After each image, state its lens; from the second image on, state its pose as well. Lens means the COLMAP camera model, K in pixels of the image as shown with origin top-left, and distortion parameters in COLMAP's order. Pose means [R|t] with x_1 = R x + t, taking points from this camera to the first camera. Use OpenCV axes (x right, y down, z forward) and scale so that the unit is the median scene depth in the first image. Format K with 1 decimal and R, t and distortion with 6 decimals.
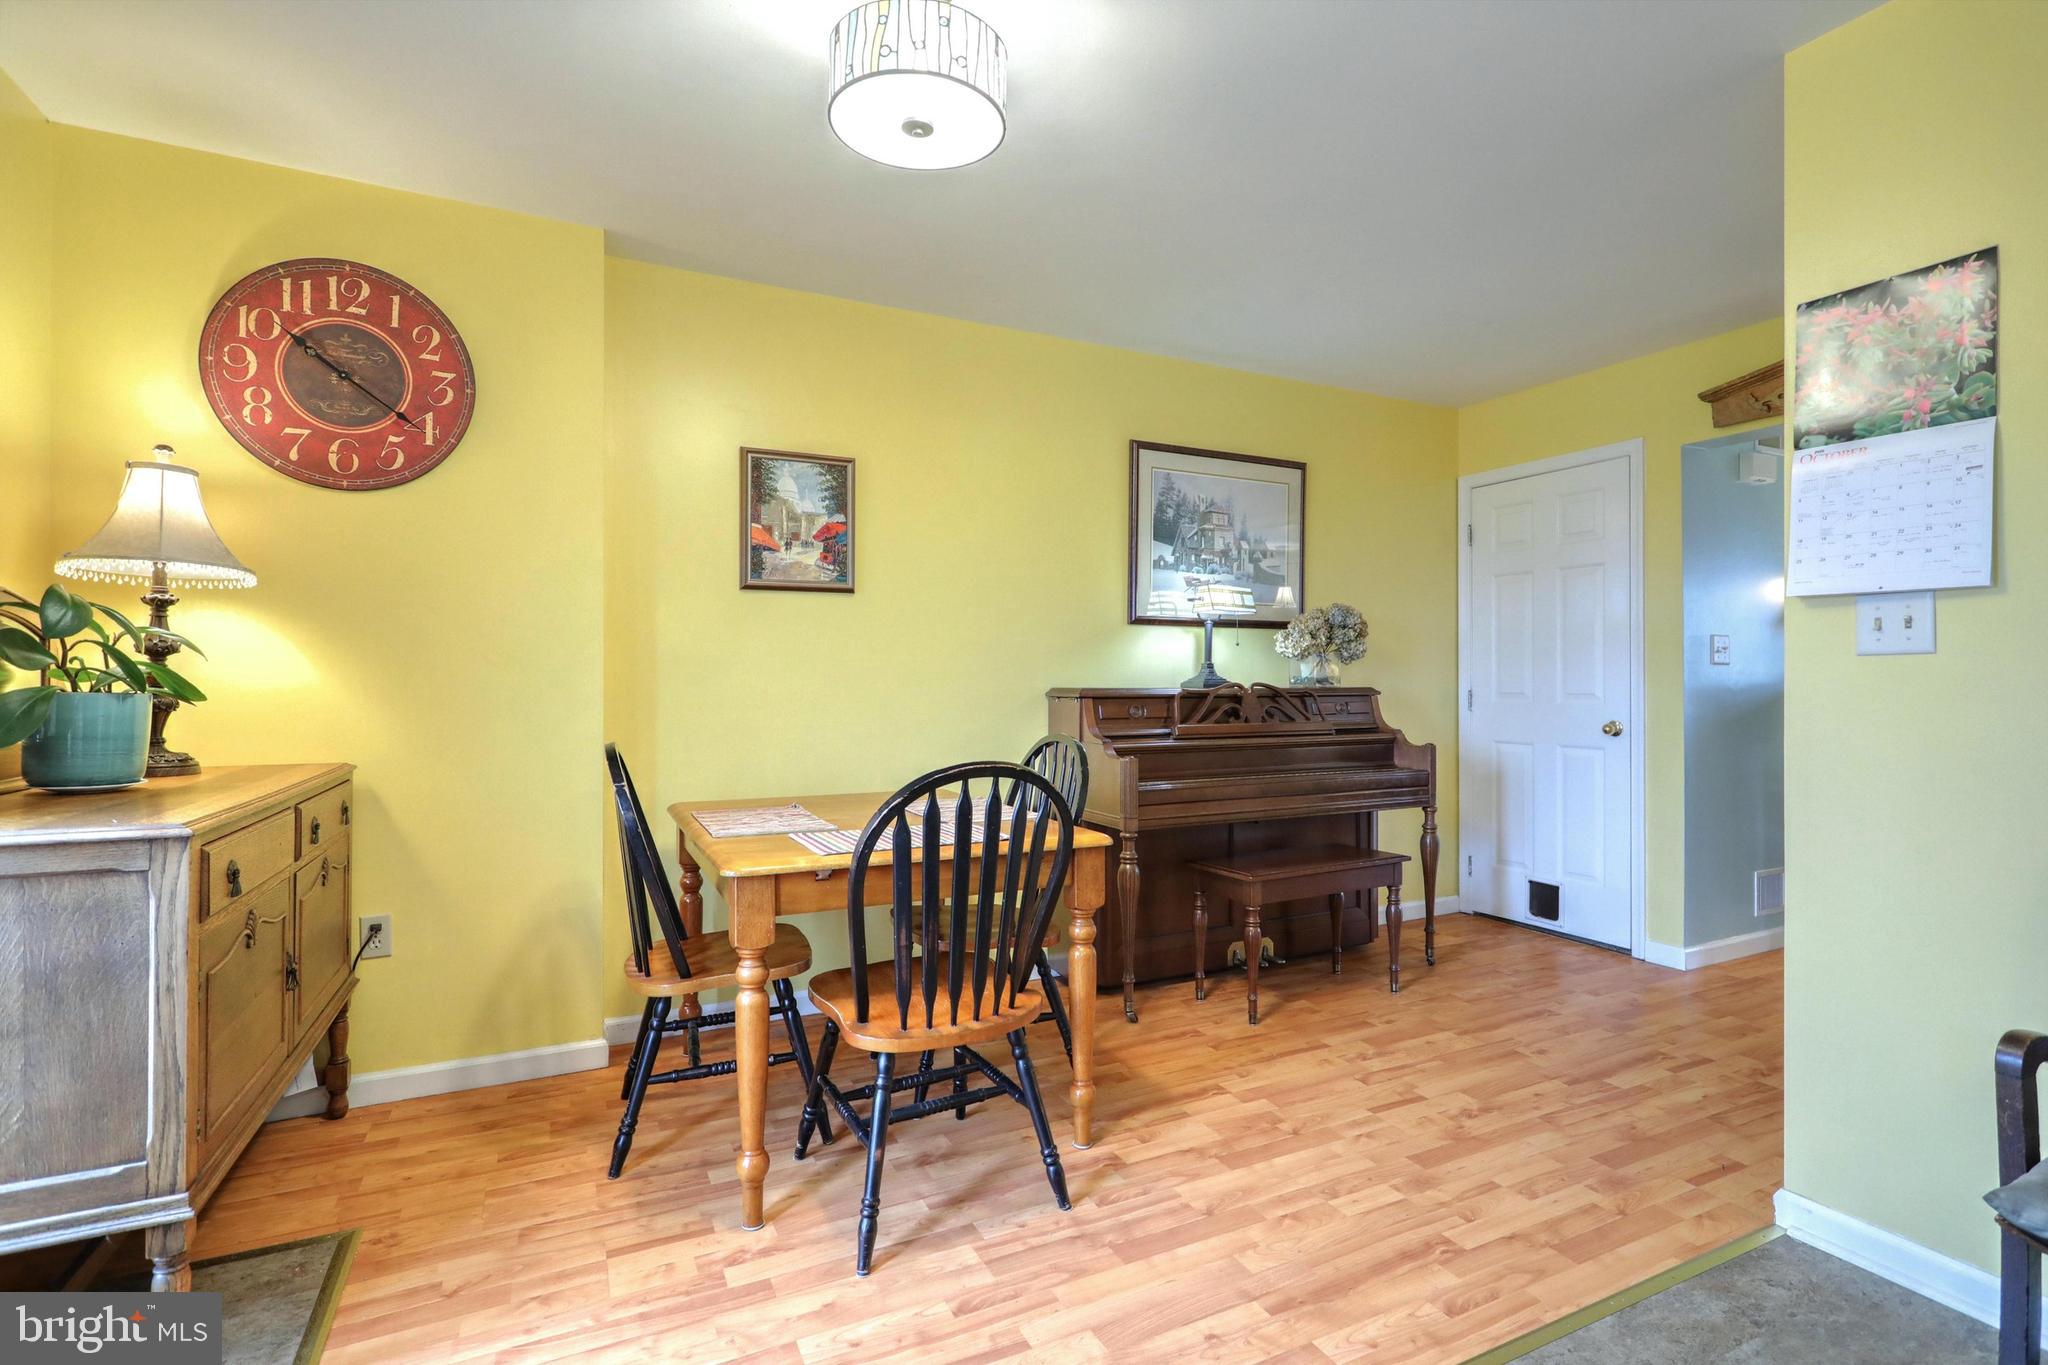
lens RADIAL K [[966.3, 0, 1020.8], [0, 966.3, 672.9], [0, 0, 1]] dist [-0.004289, 0.004053]
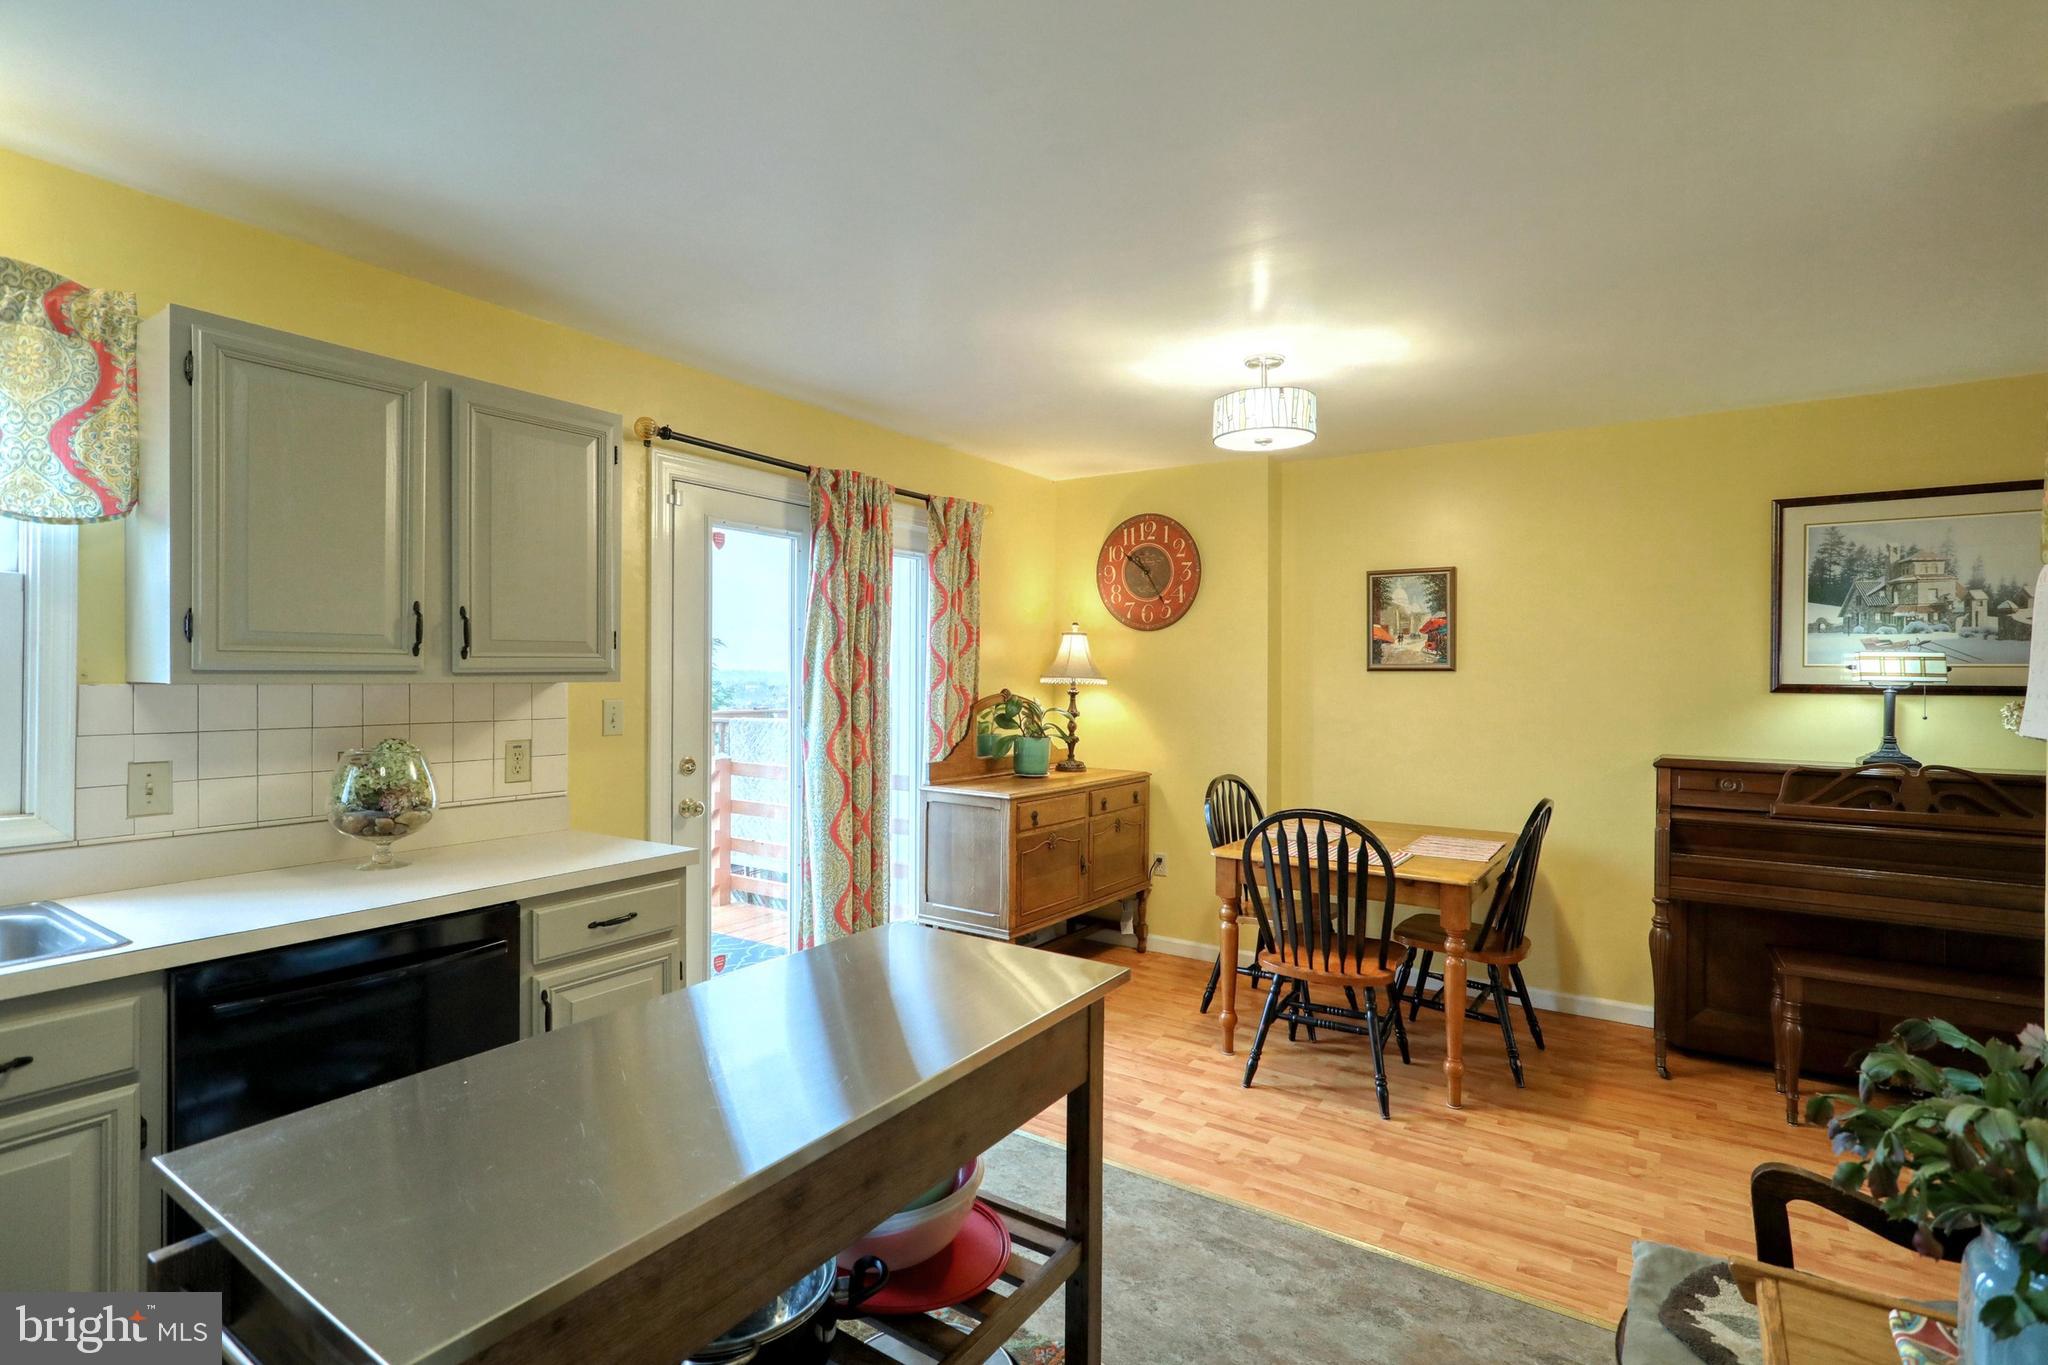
lens RADIAL K [[966.3, 0, 1047.7], [0, 966.3, 672.0], [0, 0, 1]] dist [-0.004289, 0.004053]
pose [[0.506961, -0.000427, -0.861969, 0.838618], [-0.001298, 0.999998, -0.001258, -0.100487], [0.861968, 0.001757, 0.506959, -0.151496]]
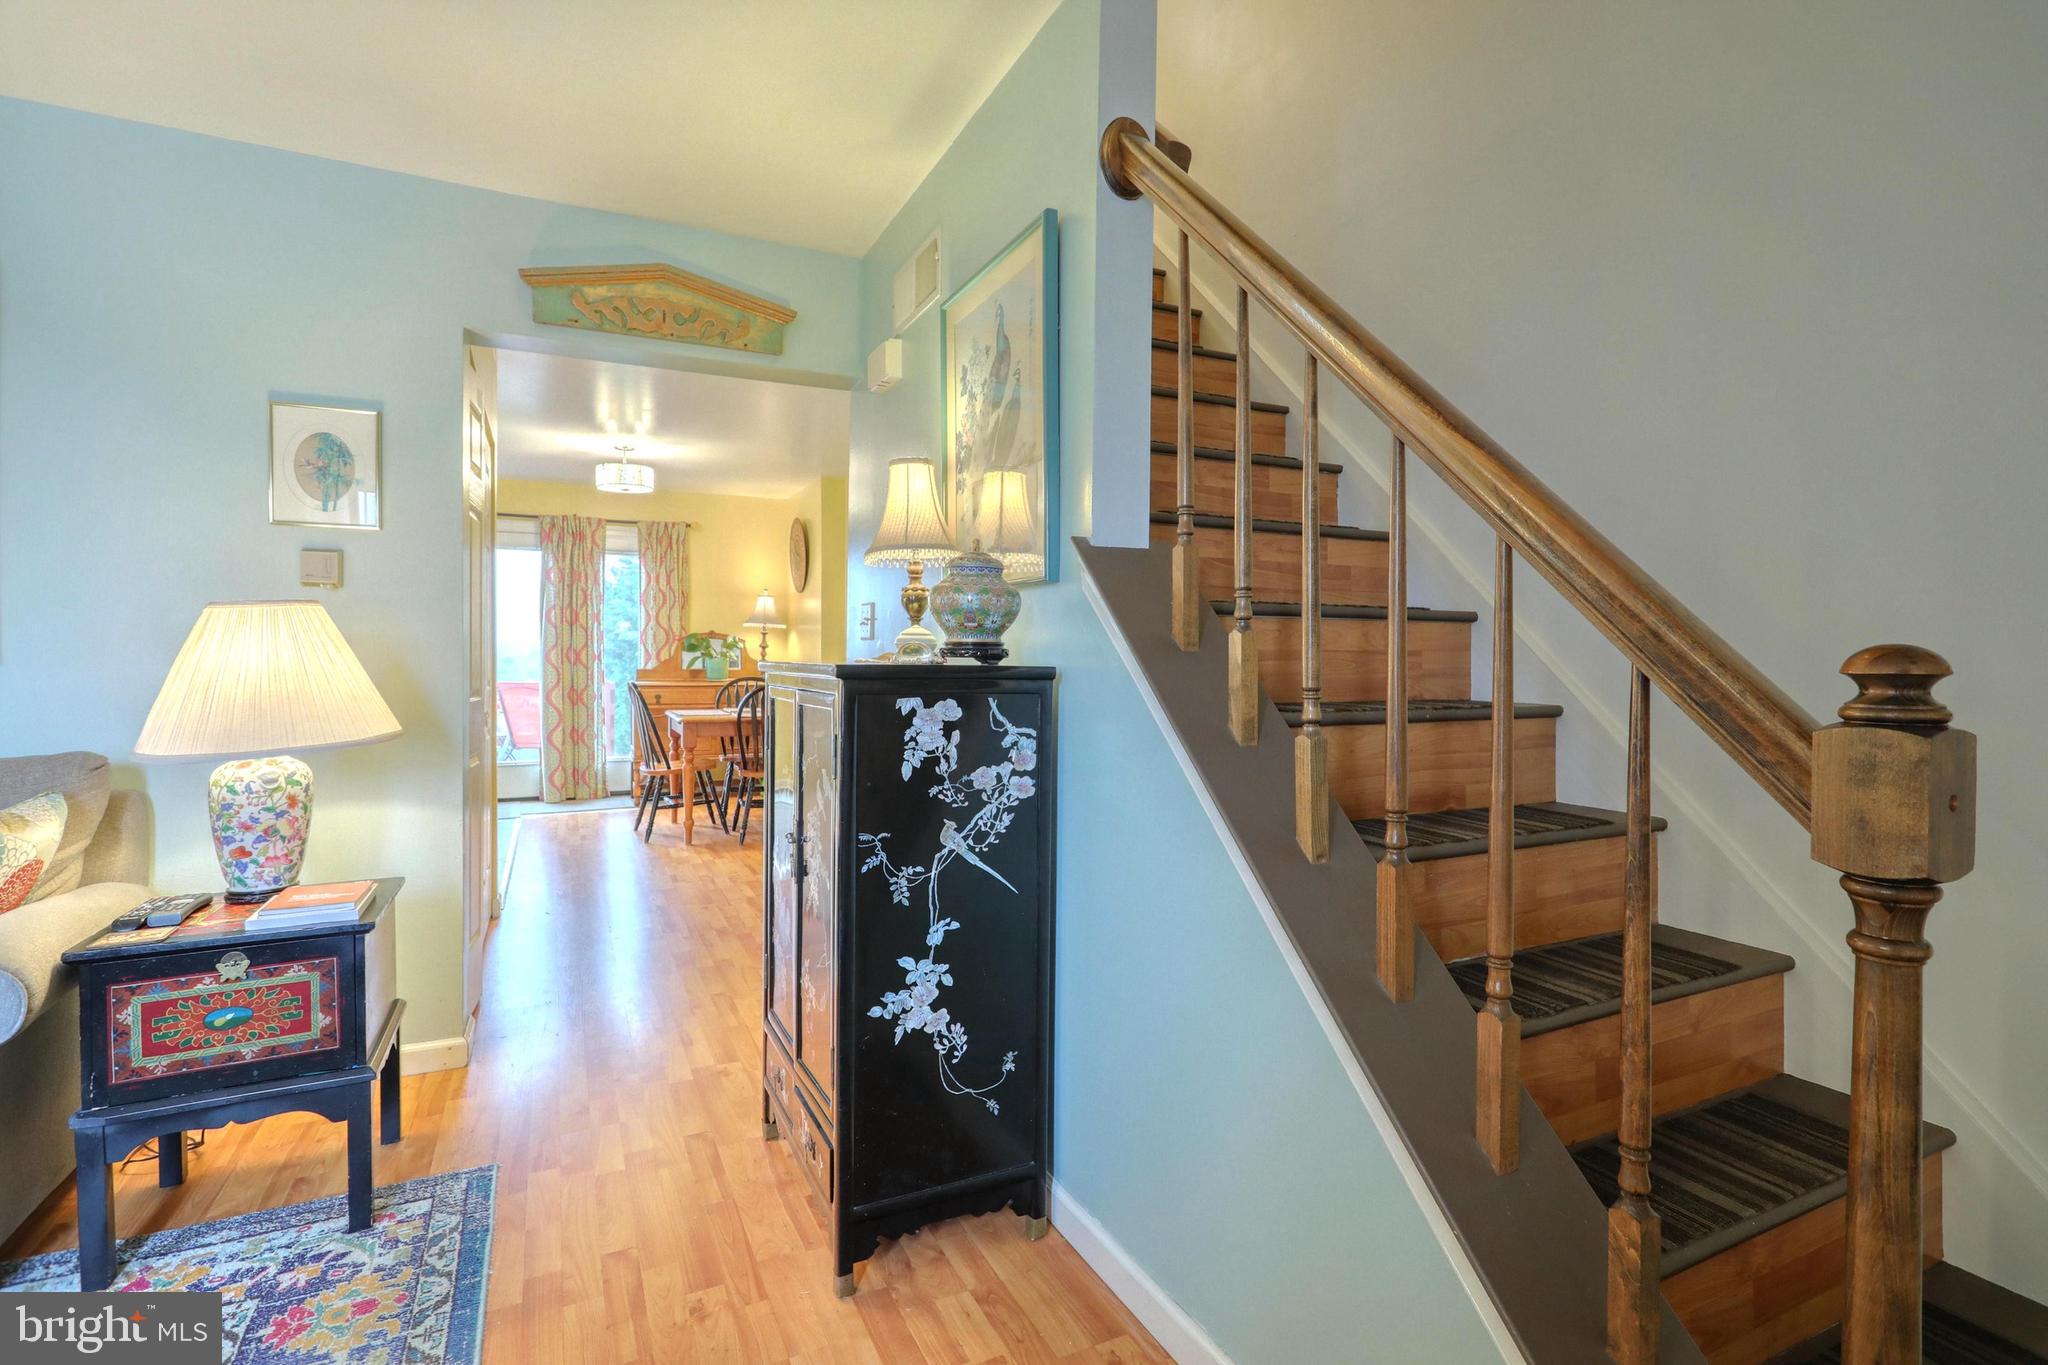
lens RADIAL K [[966.3, 0, 1064.5], [0, 966.3, 689.1], [0, 0, 1]] dist [-0.004289, 0.004053]
pose [[0.026066, 0.041584, -0.998795, 2.315068], [-0.002100, 0.999134, 0.041543, -0.014740], [0.999658, 0.001015, 0.026131, 1.714024]]
